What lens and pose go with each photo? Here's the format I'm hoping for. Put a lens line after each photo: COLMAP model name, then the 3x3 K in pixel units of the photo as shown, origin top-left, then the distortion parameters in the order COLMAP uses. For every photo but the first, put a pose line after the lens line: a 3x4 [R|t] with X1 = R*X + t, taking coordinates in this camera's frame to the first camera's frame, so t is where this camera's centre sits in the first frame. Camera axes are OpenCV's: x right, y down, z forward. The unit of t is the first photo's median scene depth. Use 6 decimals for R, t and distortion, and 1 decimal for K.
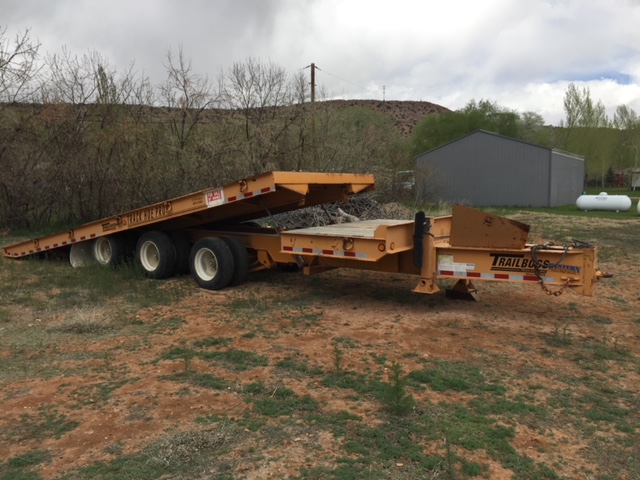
lens RADIAL K [[561.8, 0, 320.0], [0, 561.8, 240.0], [0, 0, 1]] dist [0.011495, -0.164323]
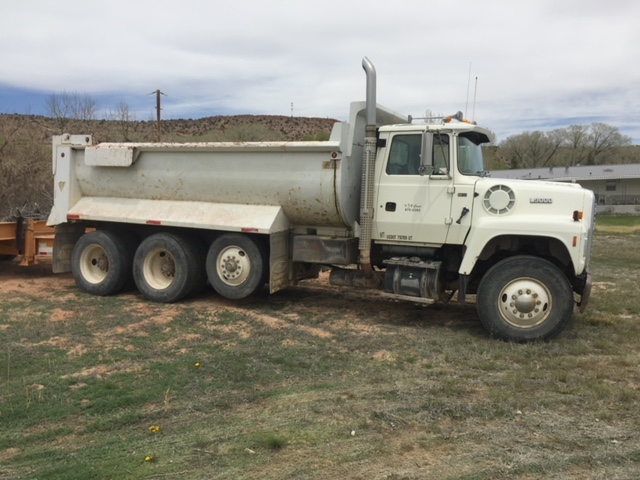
lens RADIAL K [[551.1, 0, 332.4], [0, 551.1, 241.2], [0, 0, 1]] dist [0.010210, -0.001446]
pose [[0.987503, -0.007536, 0.157422, 0.677522], [0.010320, 0.999804, -0.016877, 0.048919], [-0.157264, 0.018290, 0.987387, -0.605390]]
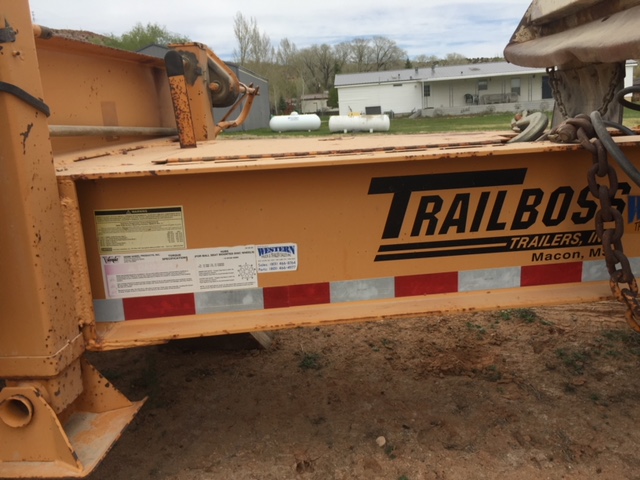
lens RADIAL K [[543.3, 0, 330.3], [0, 543.3, 217.4], [0, 0, 1]] dist [0.011635, 0.001460]
pose [[0.835783, -0.135928, 0.531968, 0.152646], [0.095301, 0.990079, 0.103256, 0.012790], [-0.540726, -0.035602, 0.840445, 0.689725]]
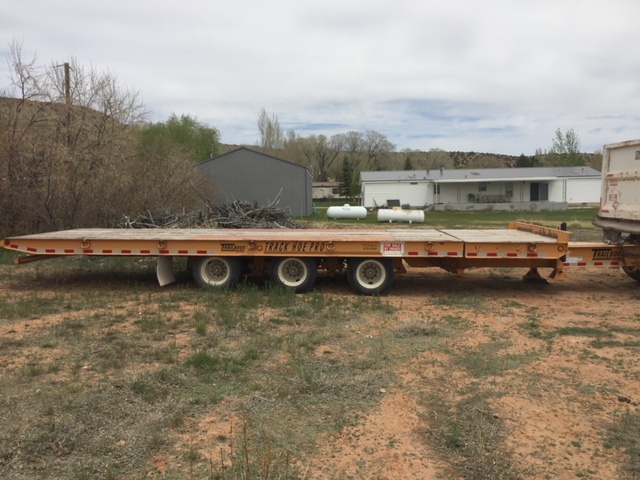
lens RADIAL K [[551.1, 0, 332.4], [0, 551.1, 241.2], [0, 0, 1]] dist [0.010210, -0.001446]
pose [[0.807075, -0.040470, 0.589061, -0.929314], [0.049390, 0.998779, 0.000949, -0.027767], [-0.588380, 0.028328, 0.808088, 0.169603]]
